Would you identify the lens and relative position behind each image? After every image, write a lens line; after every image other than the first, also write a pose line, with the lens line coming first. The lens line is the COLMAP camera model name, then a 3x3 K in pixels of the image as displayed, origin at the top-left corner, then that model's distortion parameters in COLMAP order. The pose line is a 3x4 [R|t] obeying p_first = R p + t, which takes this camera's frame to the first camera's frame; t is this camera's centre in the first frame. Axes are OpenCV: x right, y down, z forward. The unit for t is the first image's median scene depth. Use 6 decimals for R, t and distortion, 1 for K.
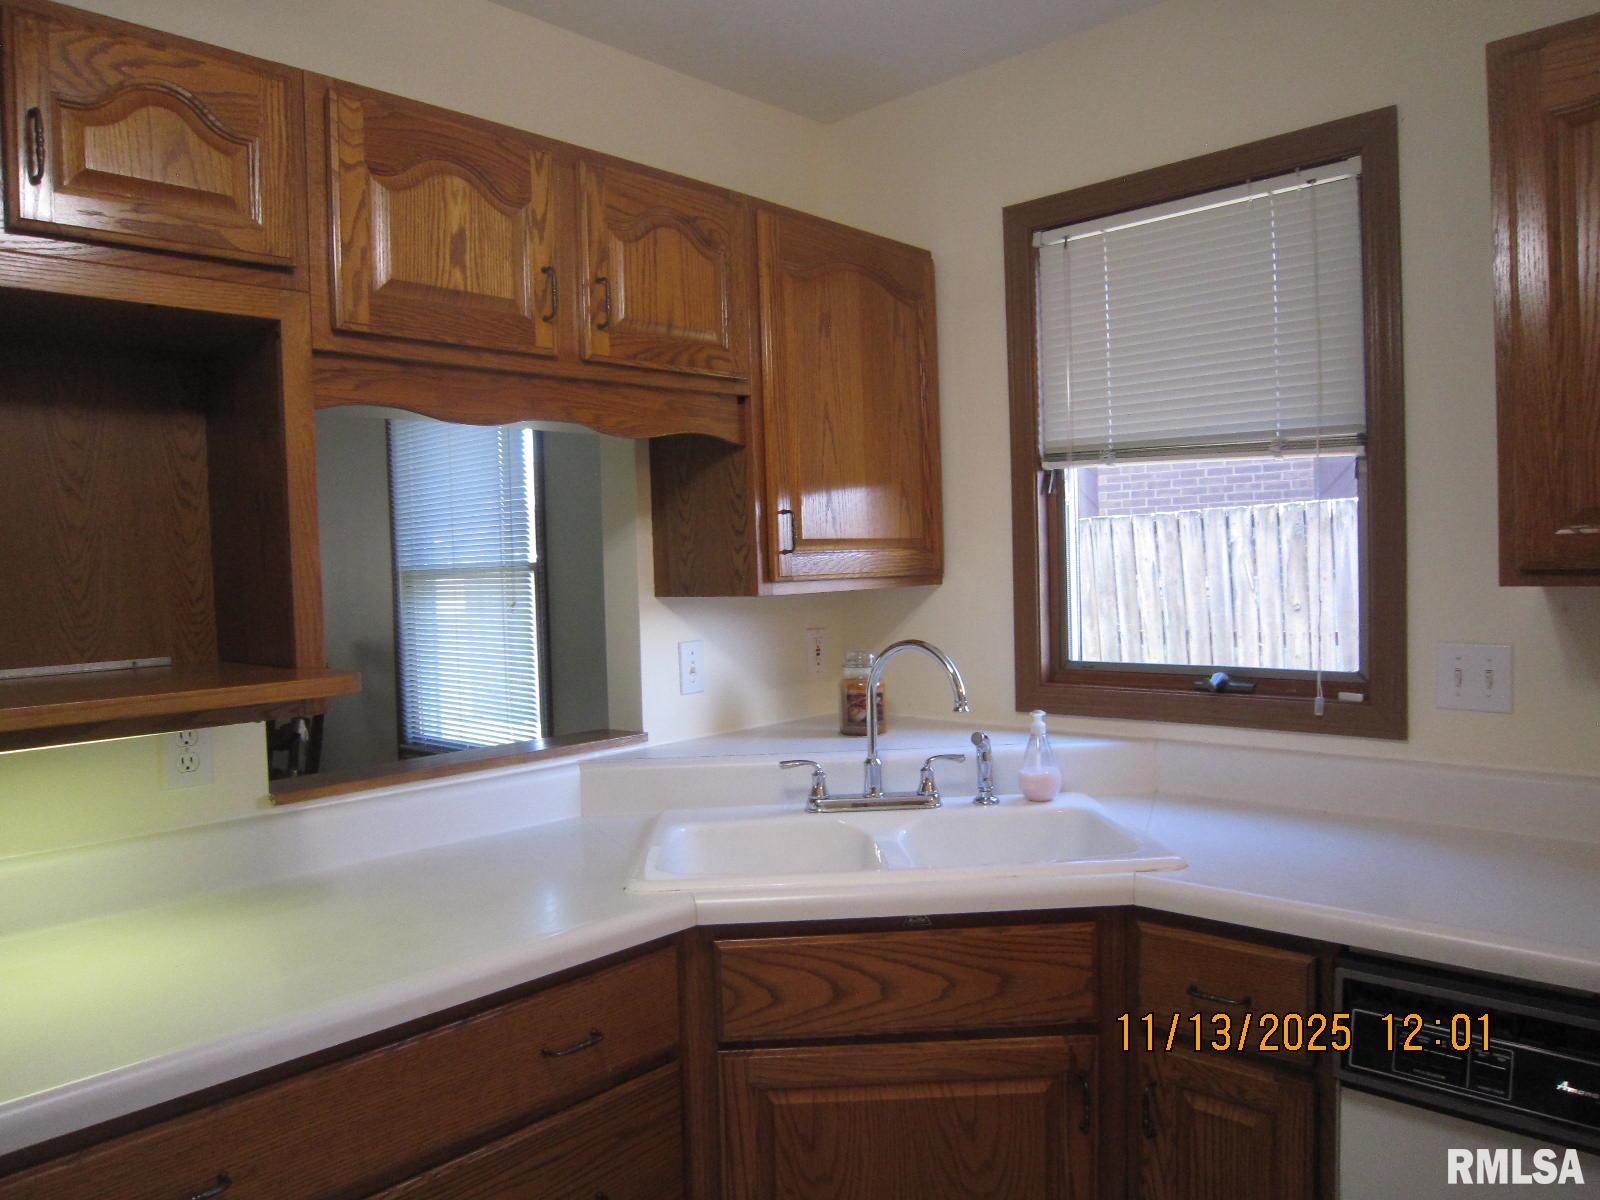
lens RADIAL K [[1141.5, 0, 800.0], [0, 1141.5, 600.0], [0, 0, 1]] dist [-0.055569, 0.016732]
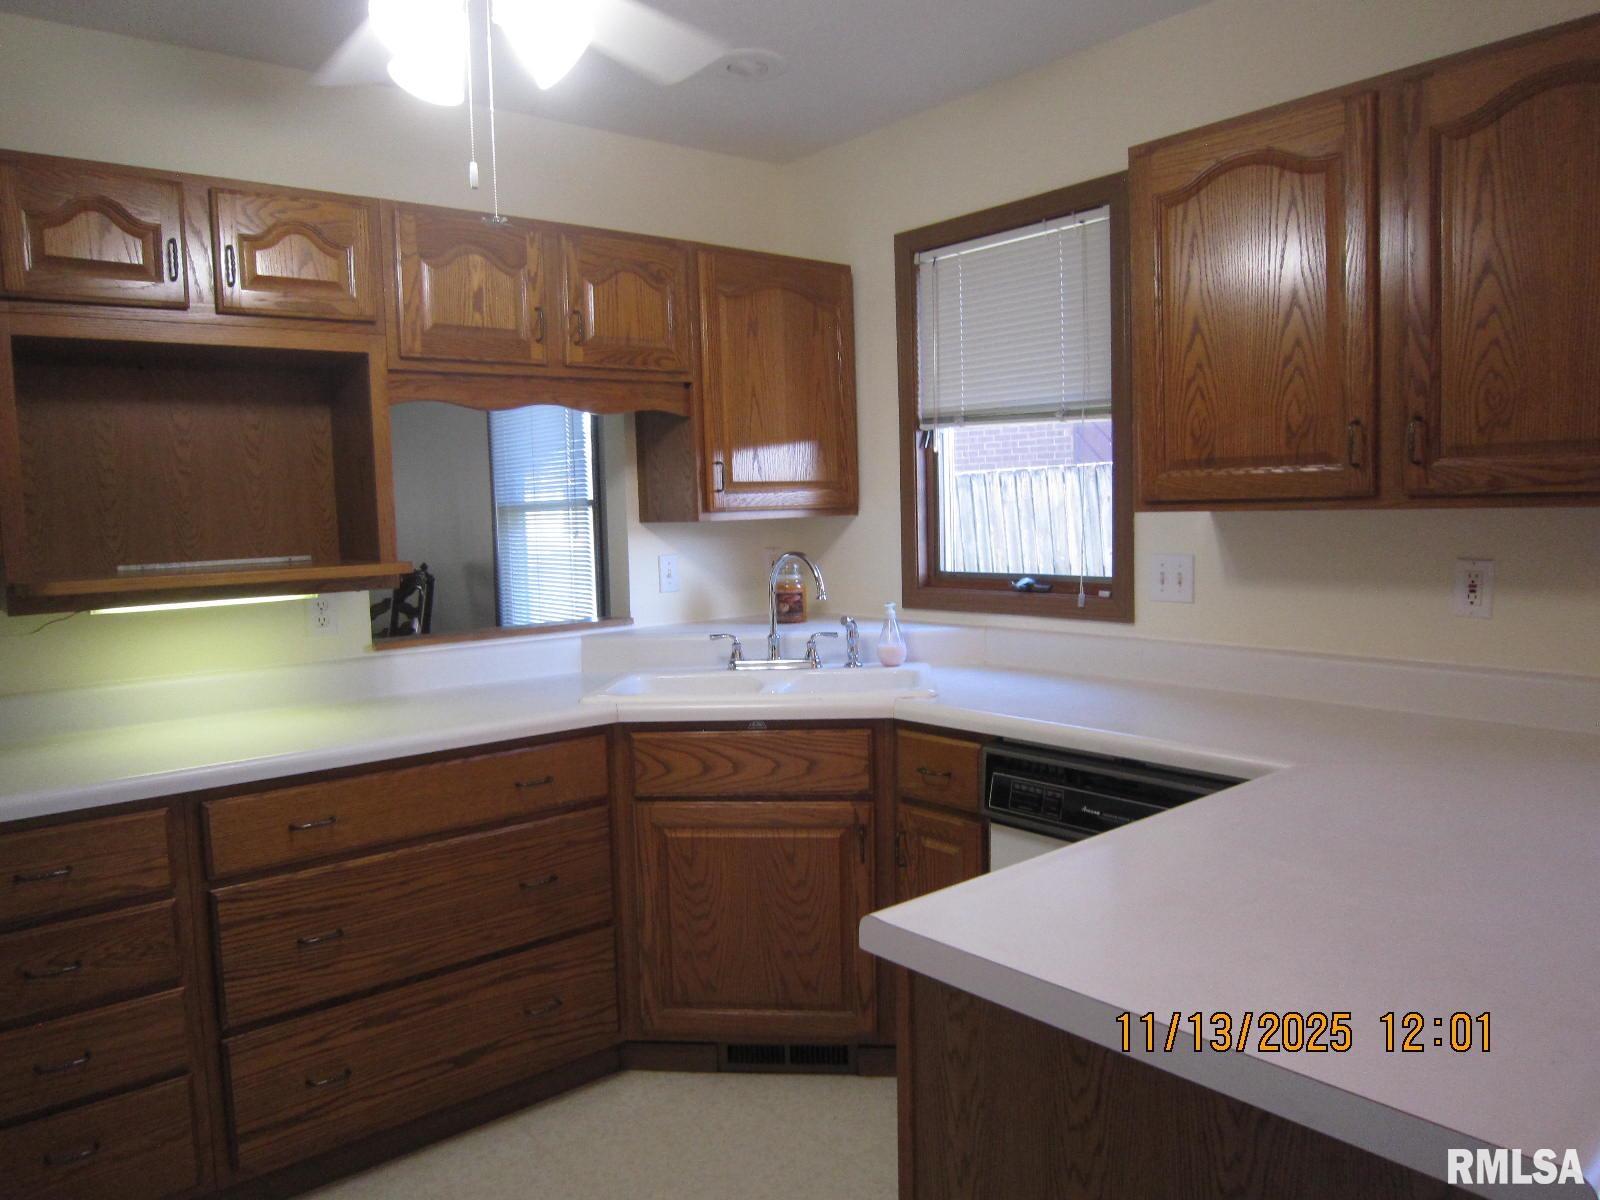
lens RADIAL K [[1134.0, 0, 790.5], [0, 1134.0, 593.0], [0, 0, 1]] dist [-0.045420, 0.006559]
pose [[0.991792, 0.010792, -0.127409, 0.318957], [-0.004742, 0.998851, 0.047693, 0.021789], [0.127777, -0.046697, 0.990703, -0.501320]]
